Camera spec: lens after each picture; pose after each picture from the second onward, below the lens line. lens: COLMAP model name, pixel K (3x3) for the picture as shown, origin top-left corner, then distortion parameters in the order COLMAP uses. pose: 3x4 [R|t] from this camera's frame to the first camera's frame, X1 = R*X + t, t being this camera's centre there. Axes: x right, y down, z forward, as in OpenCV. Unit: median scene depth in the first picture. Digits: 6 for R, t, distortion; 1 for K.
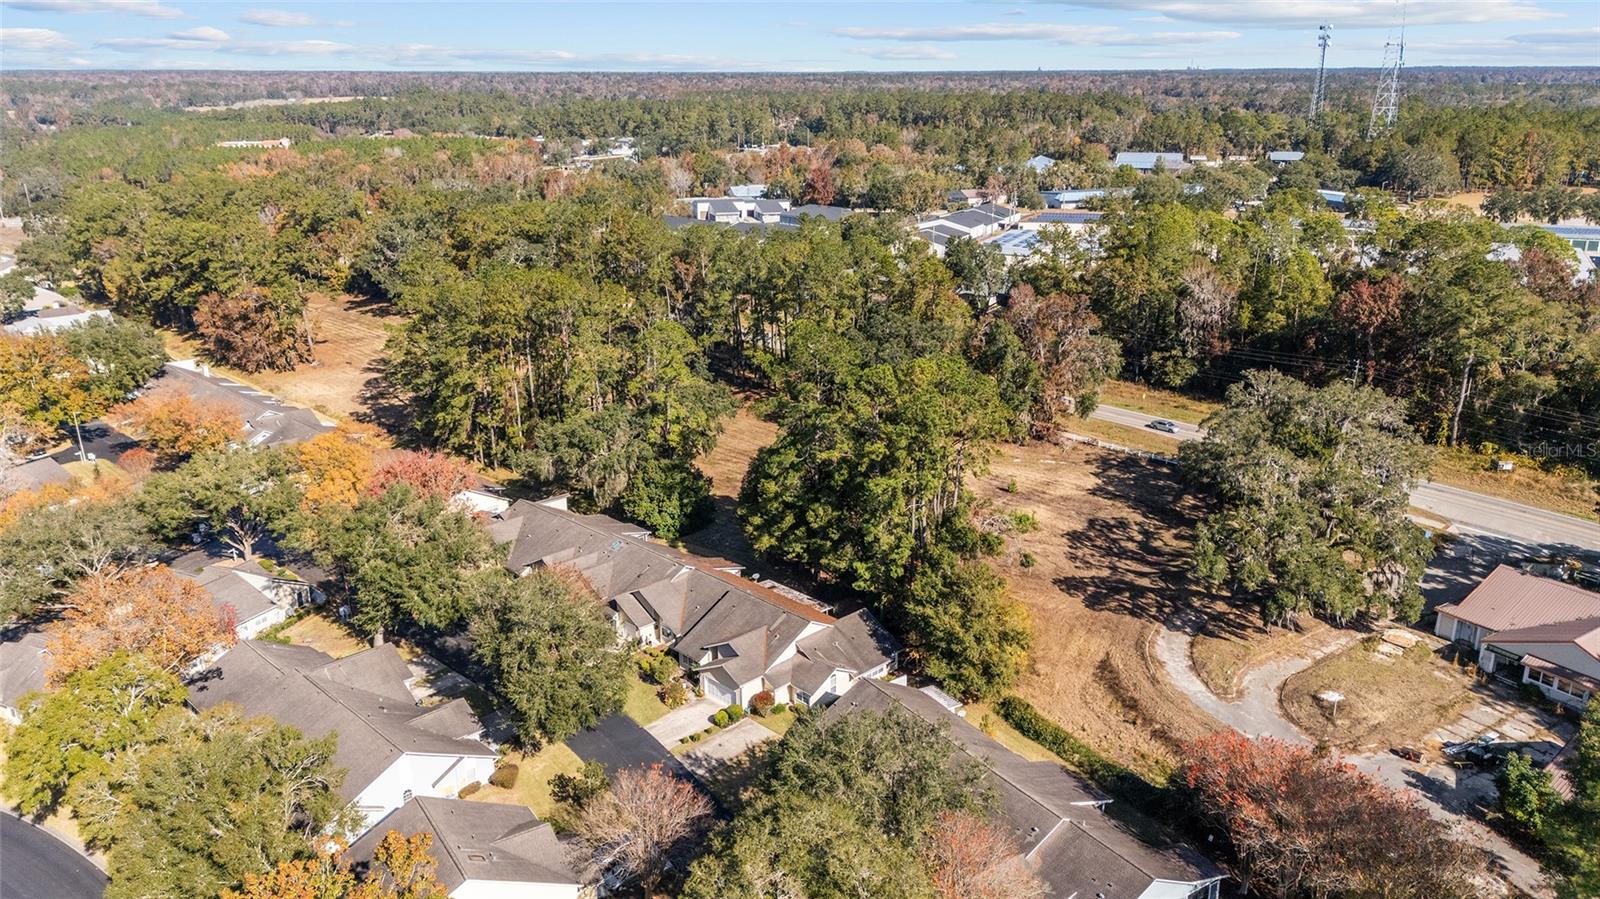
lens RADIAL K [[1169.2, 0, 800.4], [0, 1169.2, 432.1], [0, 0, 1]] dist [0.045943, -0.038670]
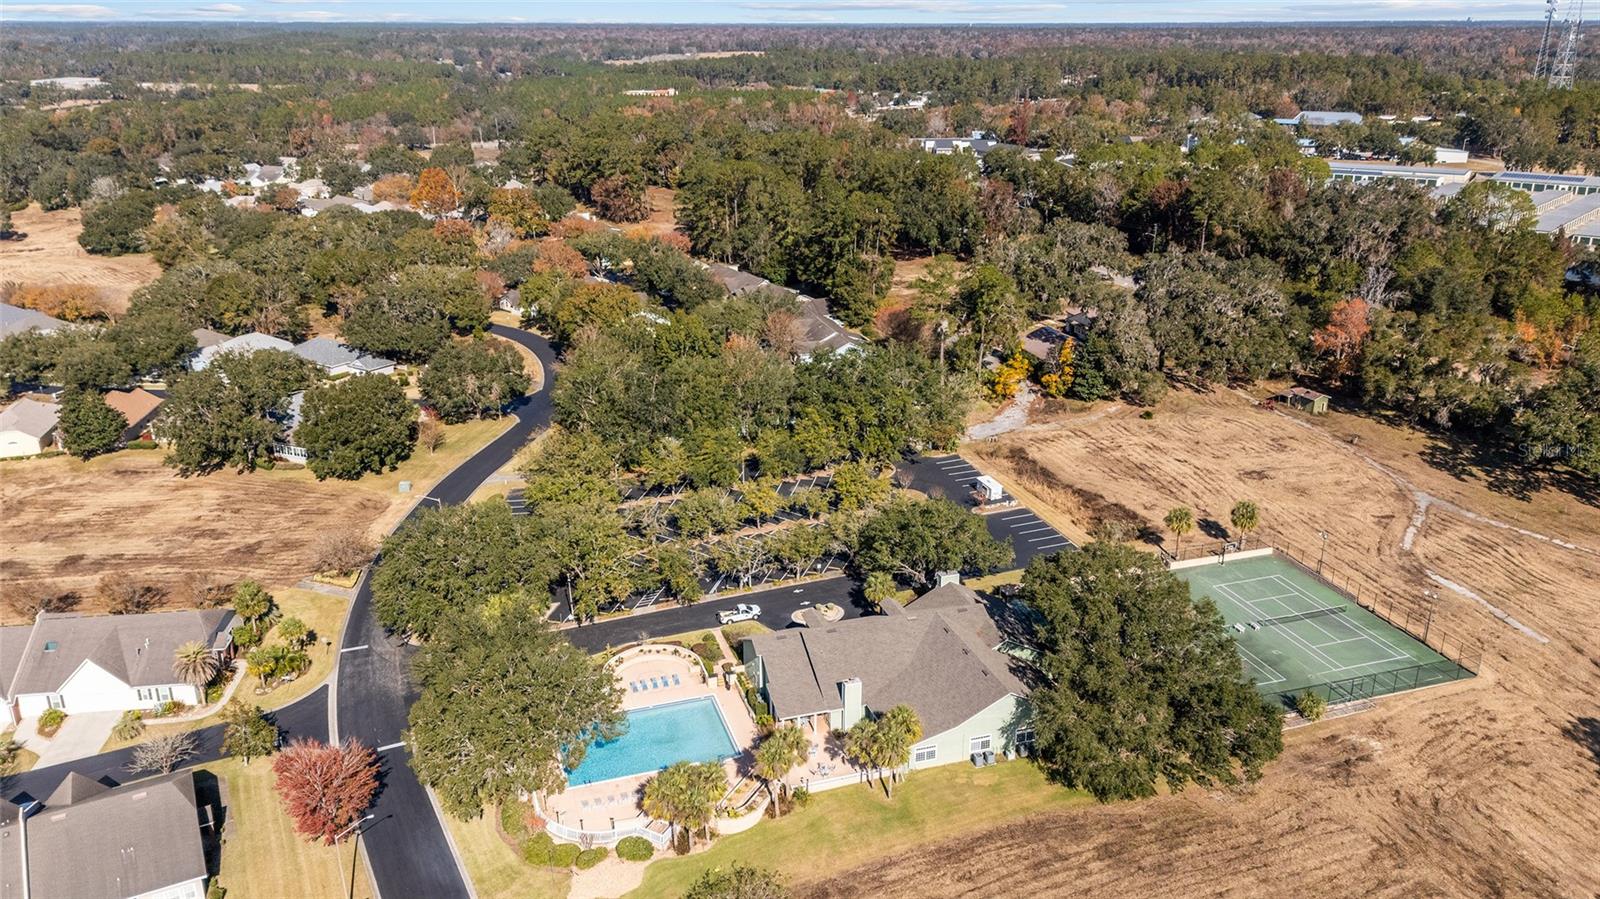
lens RADIAL K [[1169.2, 0, 801.9], [0, 1169.2, 448.5], [0, 0, 1]] dist [0.045943, -0.038670]
pose [[0.952307, 0.105079, -0.286479, 0.572829], [-0.090523, 0.993860, 0.063629, 0.247462], [0.291406, -0.034661, 0.955971, -1.043014]]
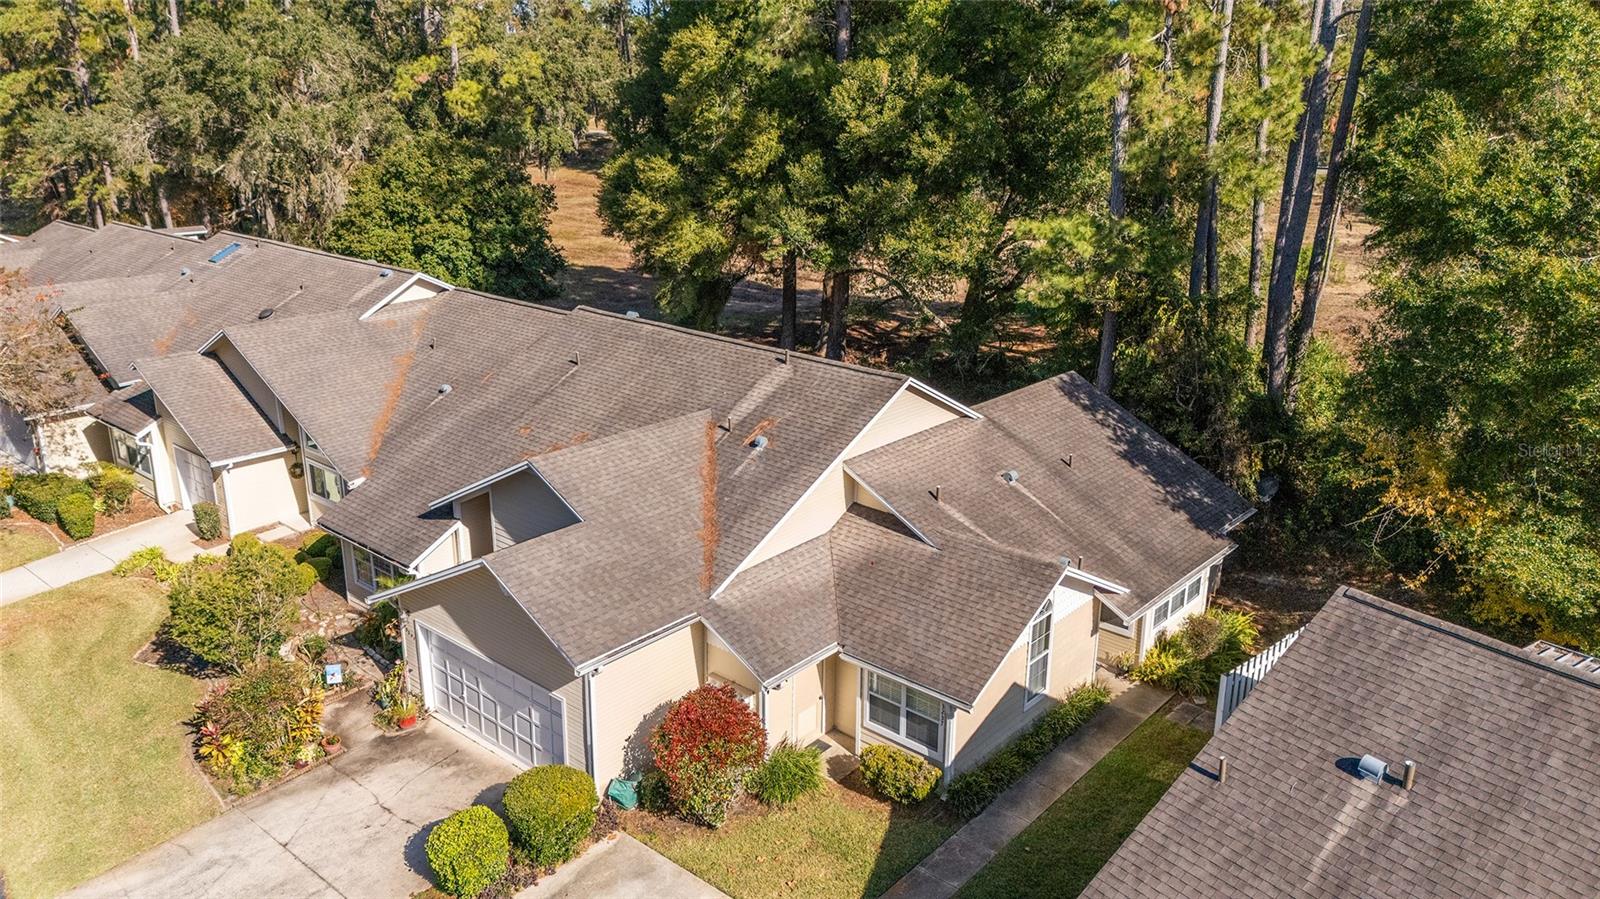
lens RADIAL K [[1169.2, 0, 796.3], [0, 1169.2, 448.7], [0, 0, 1]] dist [0.045943, -0.038670]
pose [[0.997205, -0.012399, 0.073684, -0.022093], [0.011172, 0.999792, 0.017046, 0.129465], [-0.073880, -0.016175, 0.997136, 0.586684]]
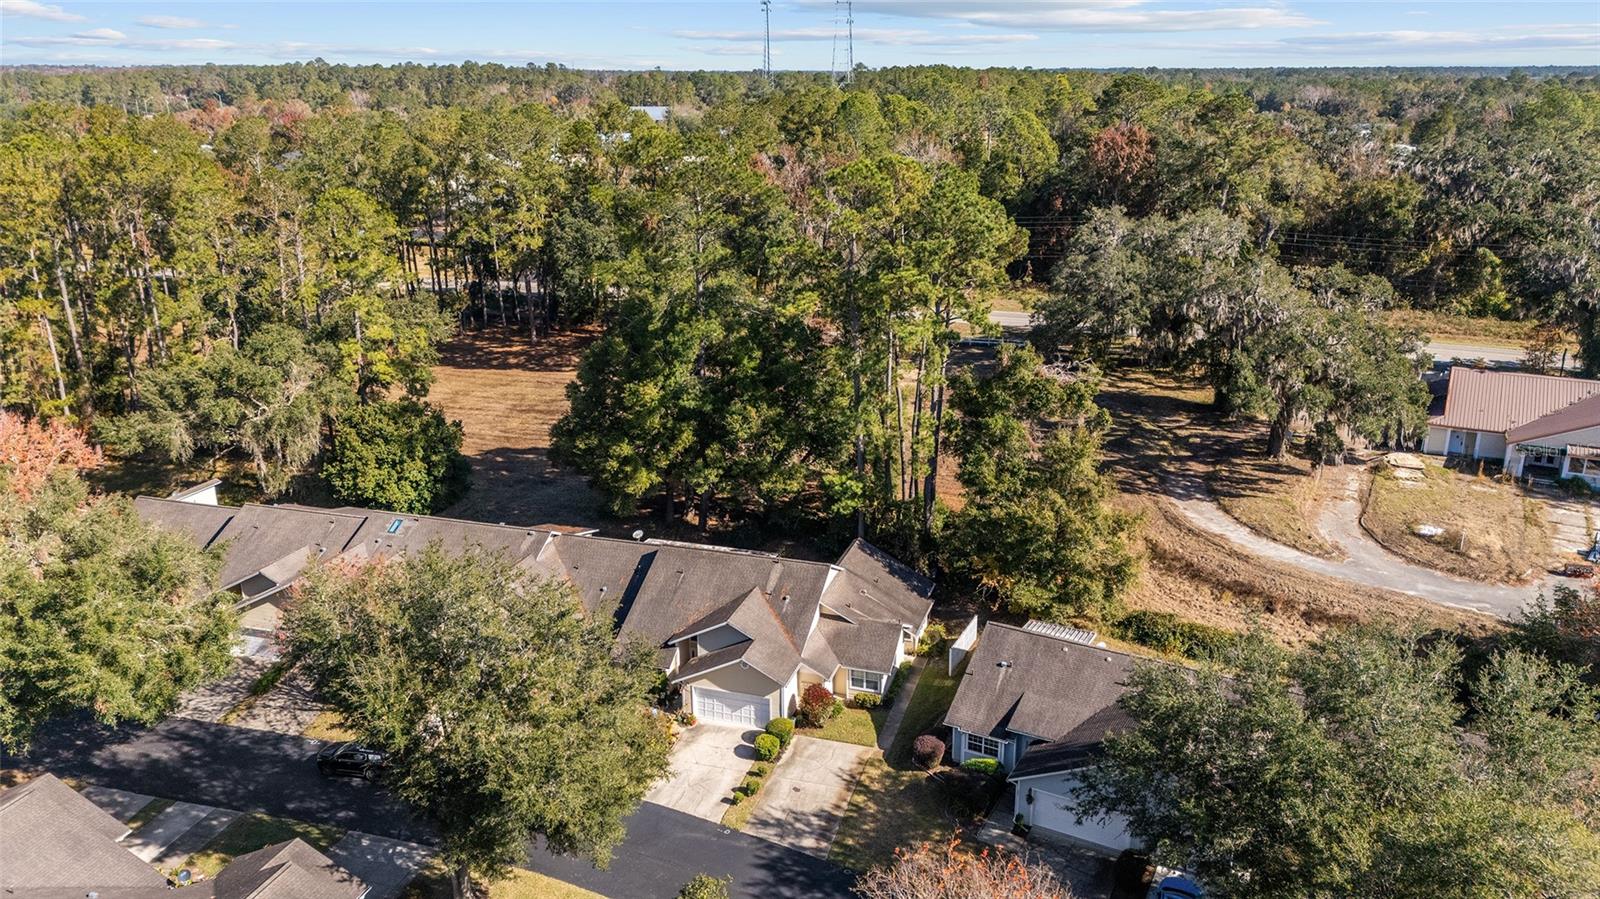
lens RADIAL K [[1169.2, 0, 801.4], [0, 1169.2, 452.9], [0, 0, 1]] dist [0.045943, -0.038670]
pose [[0.882012, -0.141758, 0.449400, -0.211531], [0.134374, 0.989744, 0.048476, 0.052169], [-0.451663, 0.017631, 0.892014, 0.334664]]
